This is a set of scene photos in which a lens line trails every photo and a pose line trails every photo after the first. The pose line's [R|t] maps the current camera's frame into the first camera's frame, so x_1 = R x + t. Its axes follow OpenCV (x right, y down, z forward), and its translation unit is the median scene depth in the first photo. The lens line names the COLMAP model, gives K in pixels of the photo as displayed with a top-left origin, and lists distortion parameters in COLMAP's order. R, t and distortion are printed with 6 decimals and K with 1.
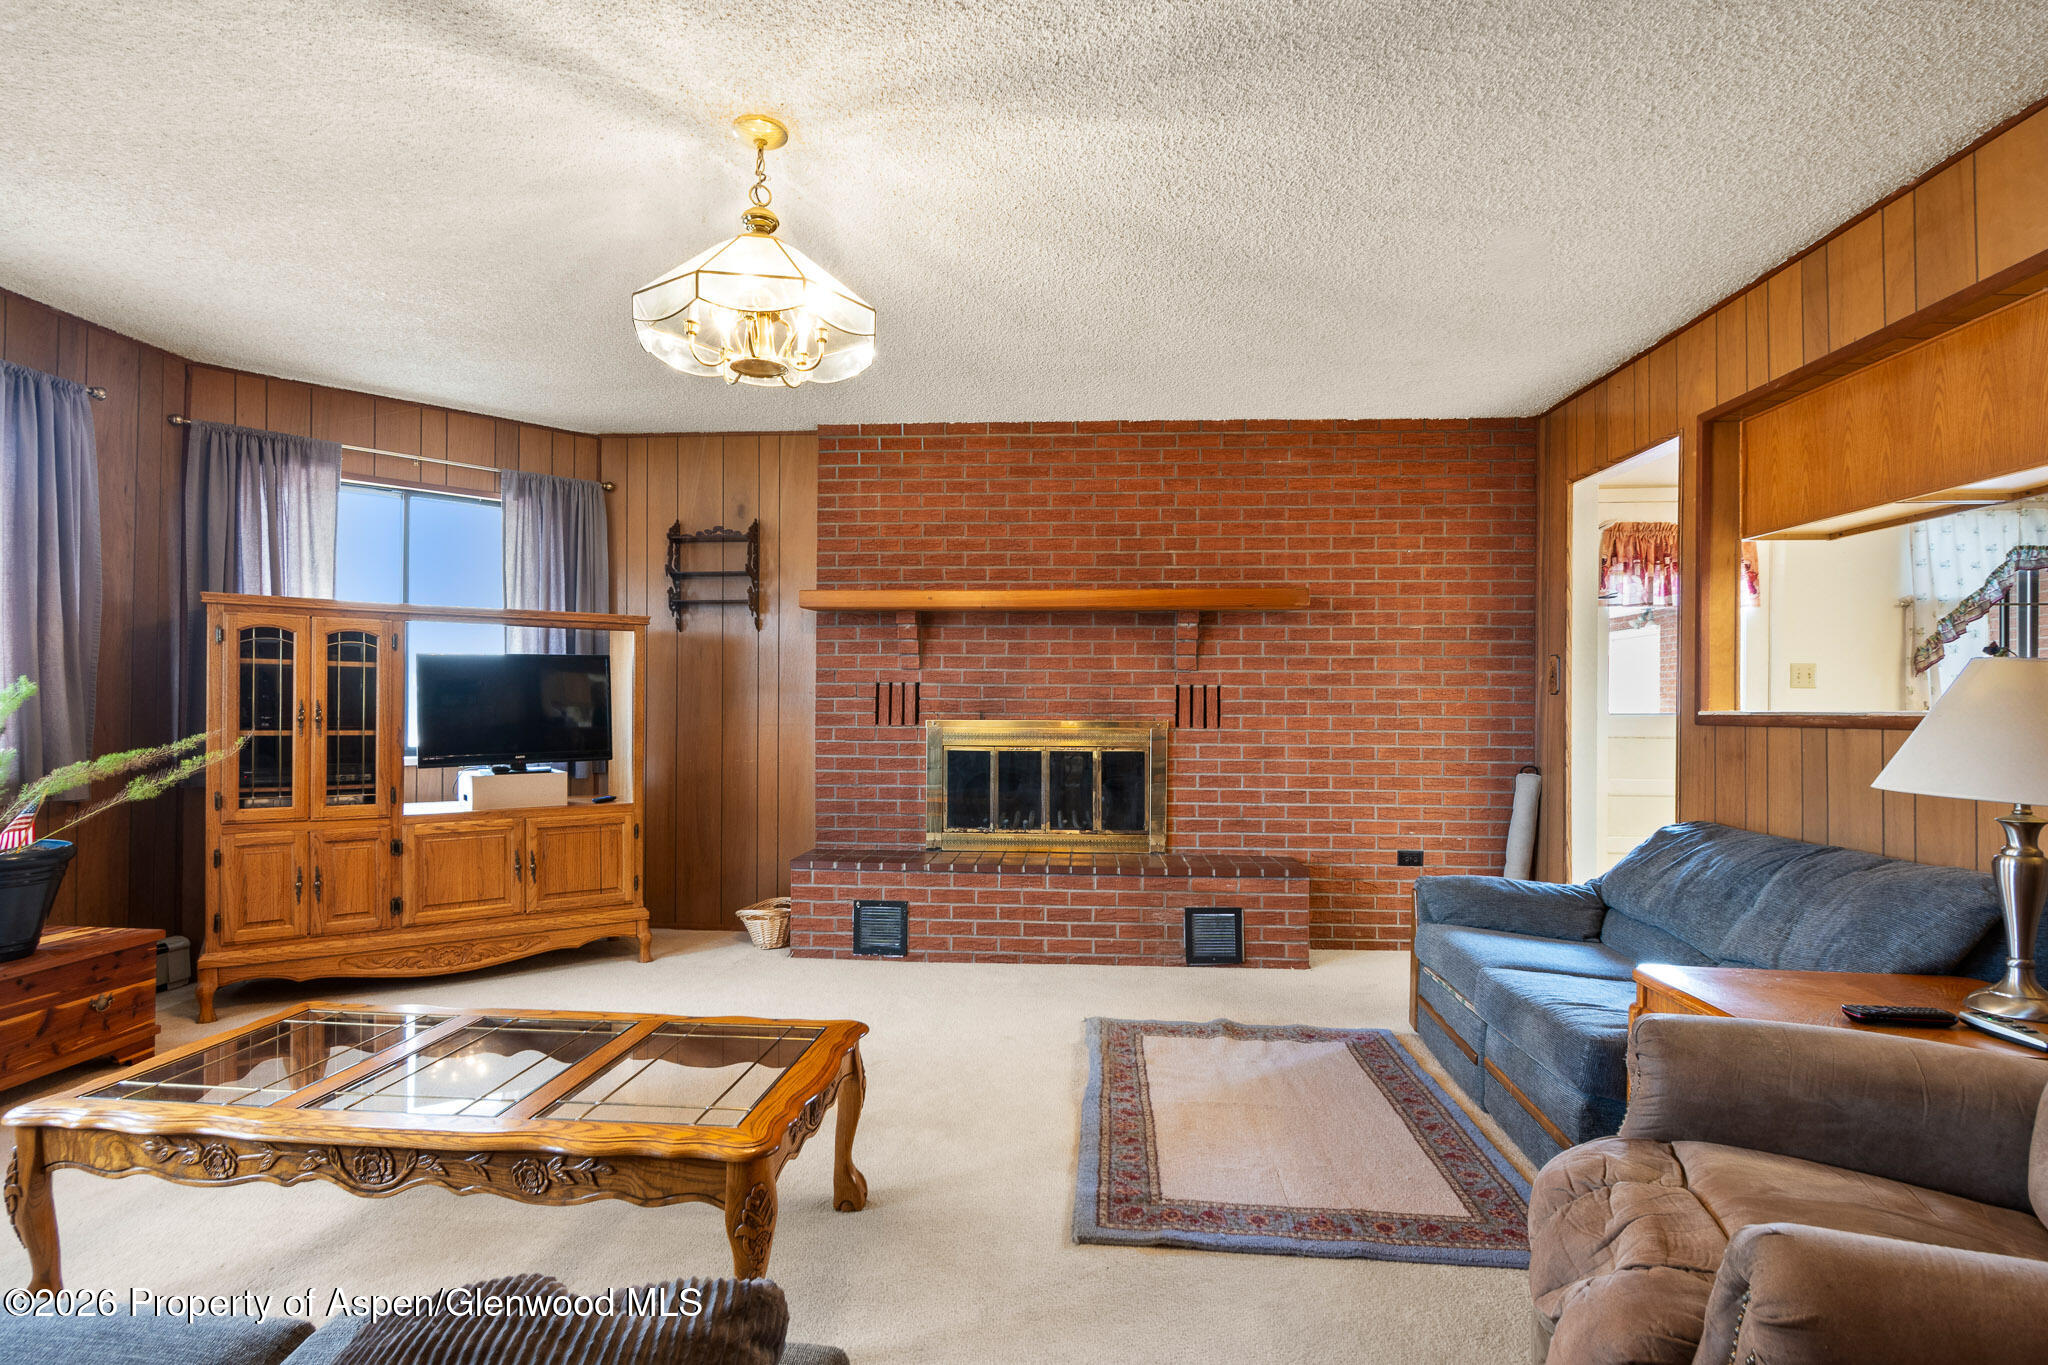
lens RADIAL K [[1033.7, 0, 1016.4], [0, 1033.7, 700.3], [0, 0, 1]] dist [-0.002089, 0.010191]
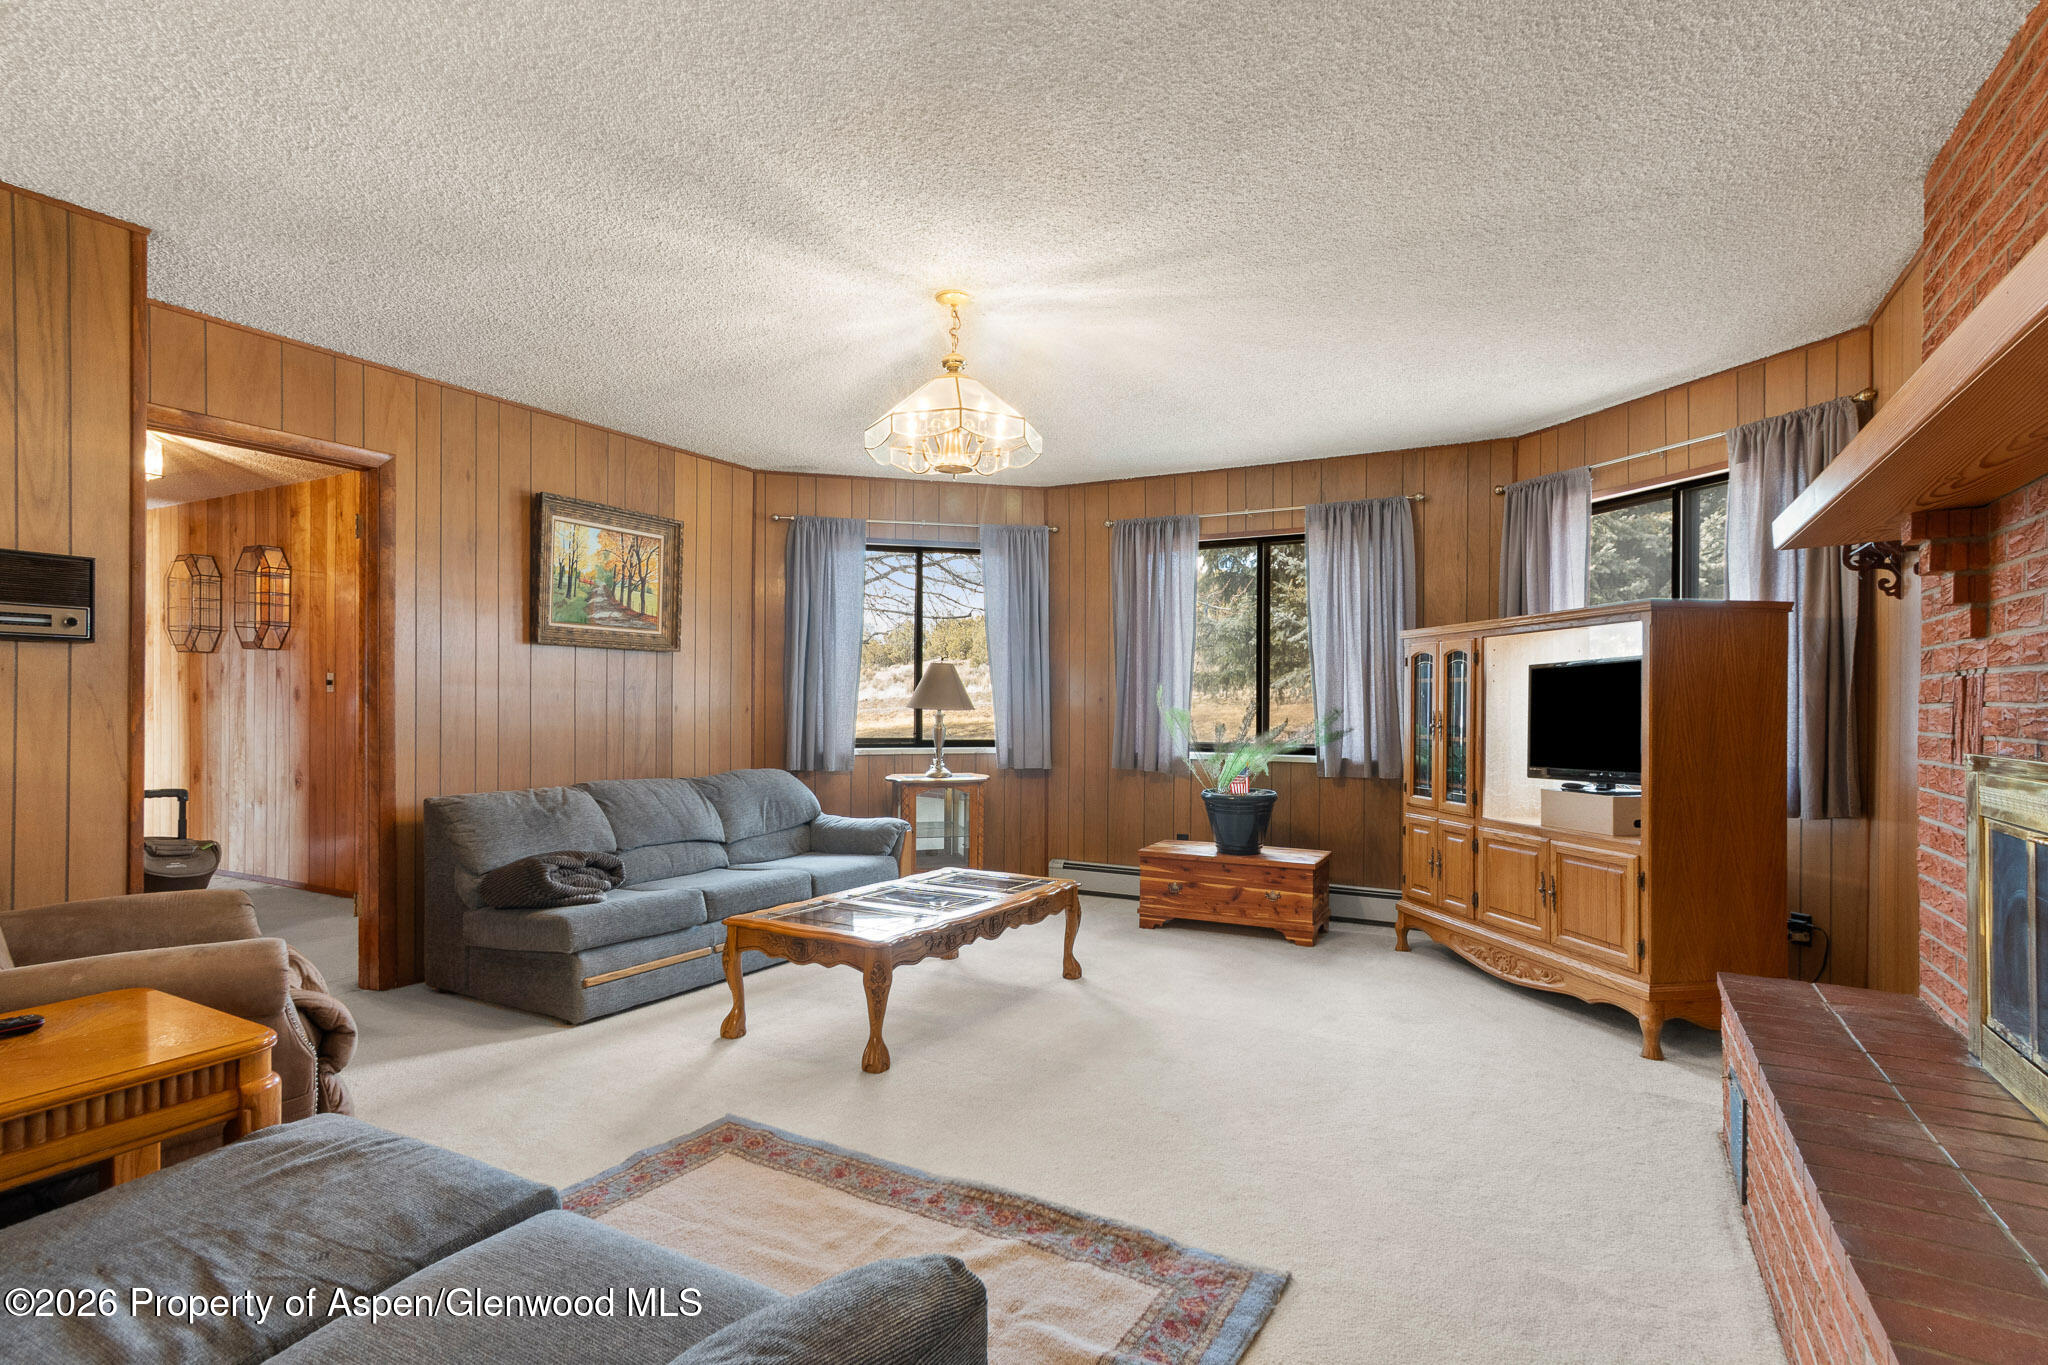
lens RADIAL K [[1033.7, 0, 1015.4], [0, 1033.7, 703.8], [0, 0, 1]] dist [-0.002089, 0.010191]
pose [[-0.415929, -0.010005, -0.909342, 0.597782], [-0.010286, 0.999927, -0.006297, 0.004452], [0.909339, 0.006734, -0.416002, 1.010996]]
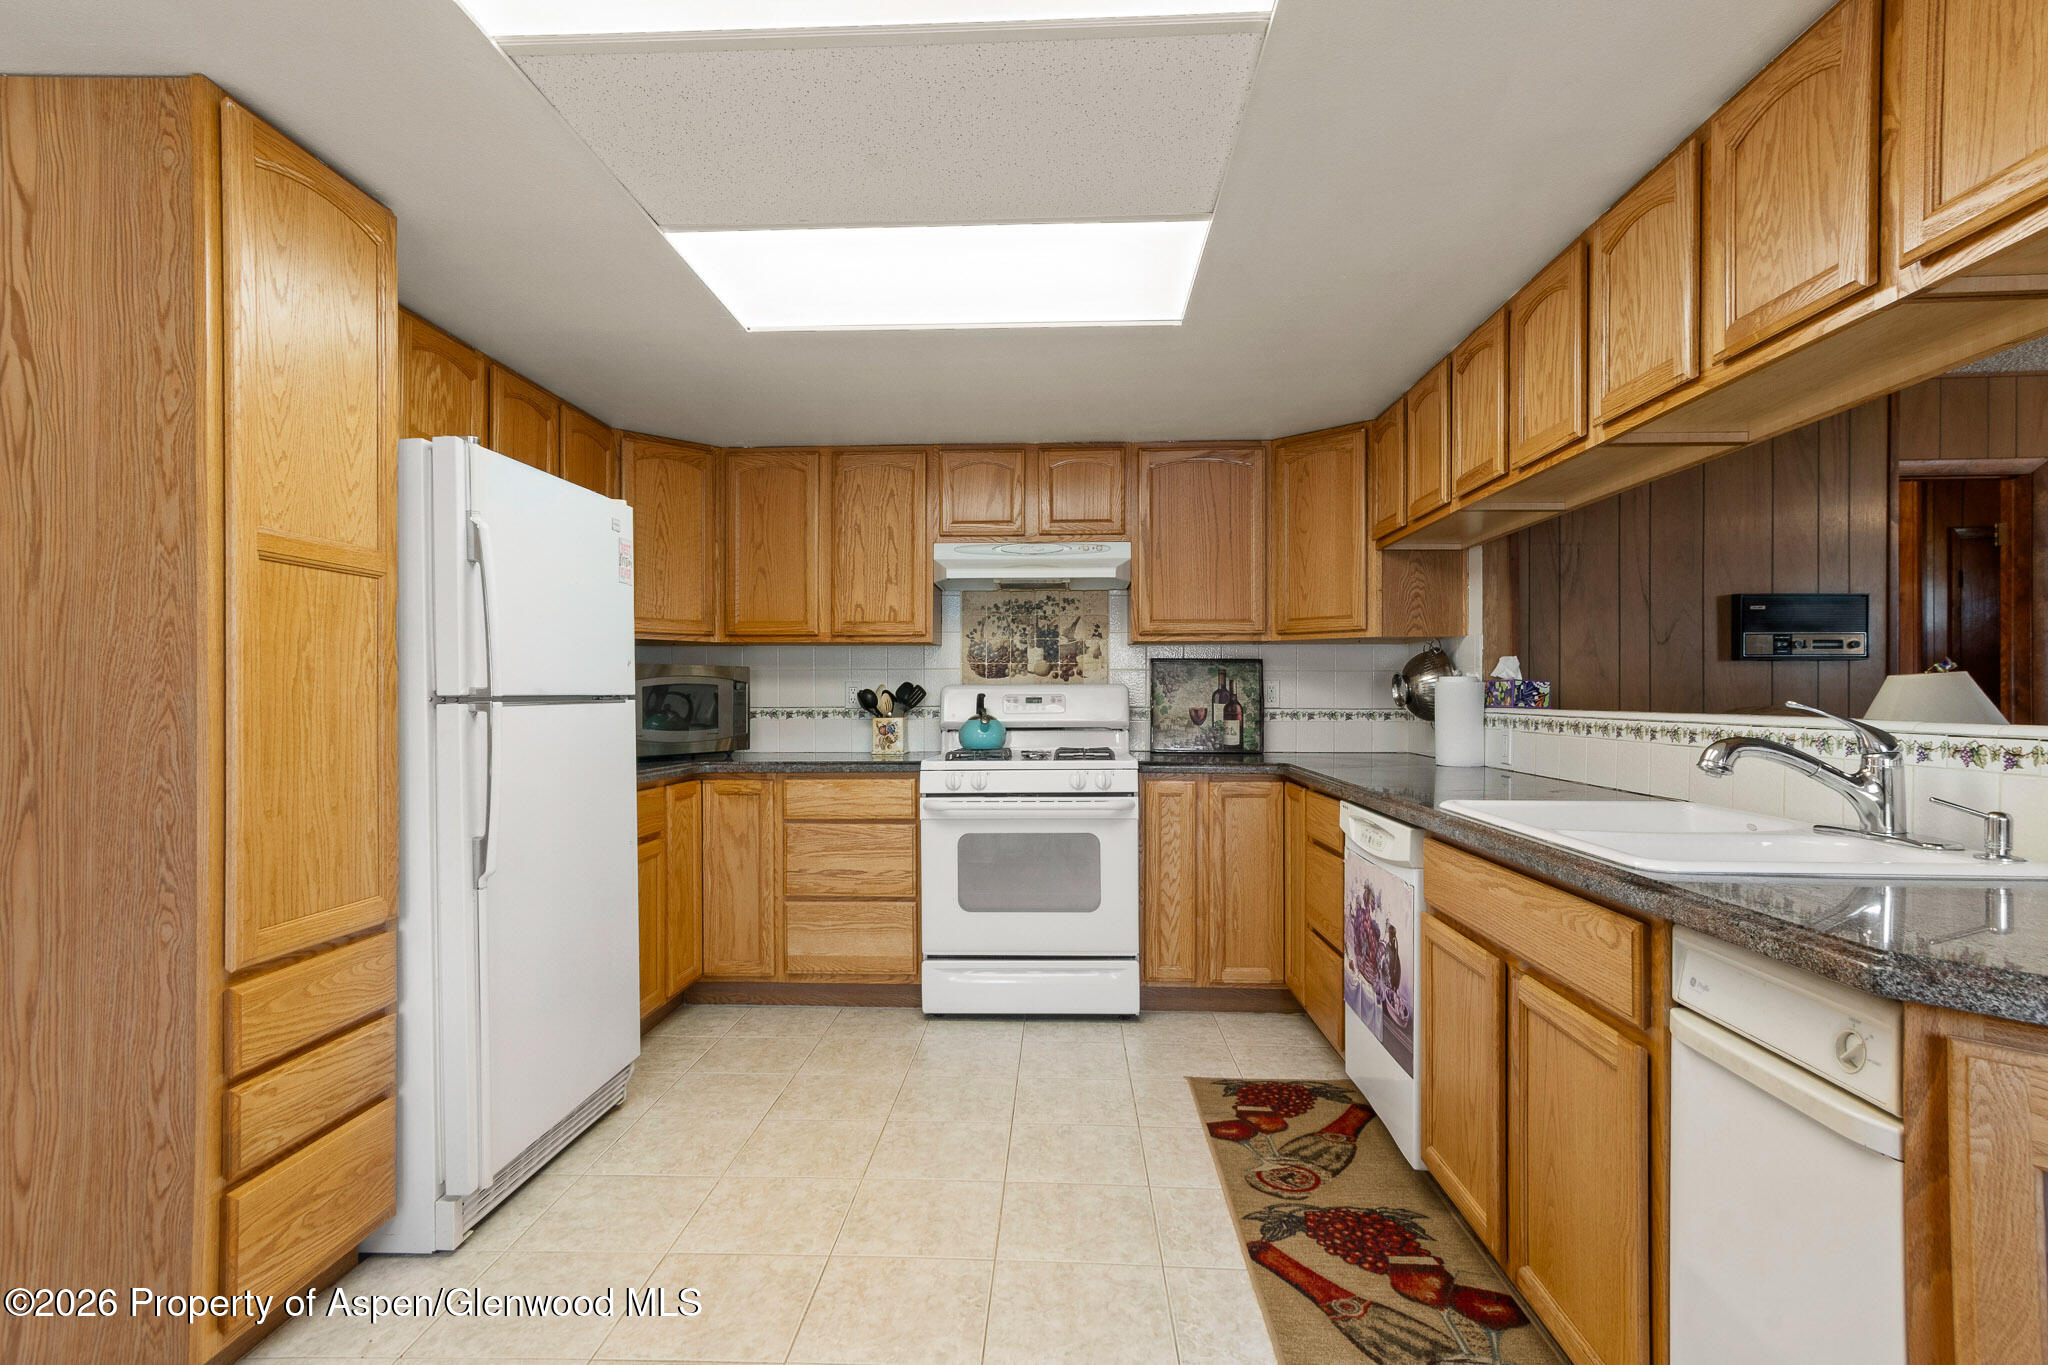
lens RADIAL K [[1033.7, 0, 1015.9], [0, 1033.7, 690.8], [0, 0, 1]] dist [-0.002089, 0.010191]
pose [[-0.999430, -0.005905, -0.033249, 0.992183], [-0.005818, 0.999979, -0.002708, -0.001318], [0.033264, -0.002513, -0.999443, 1.026381]]
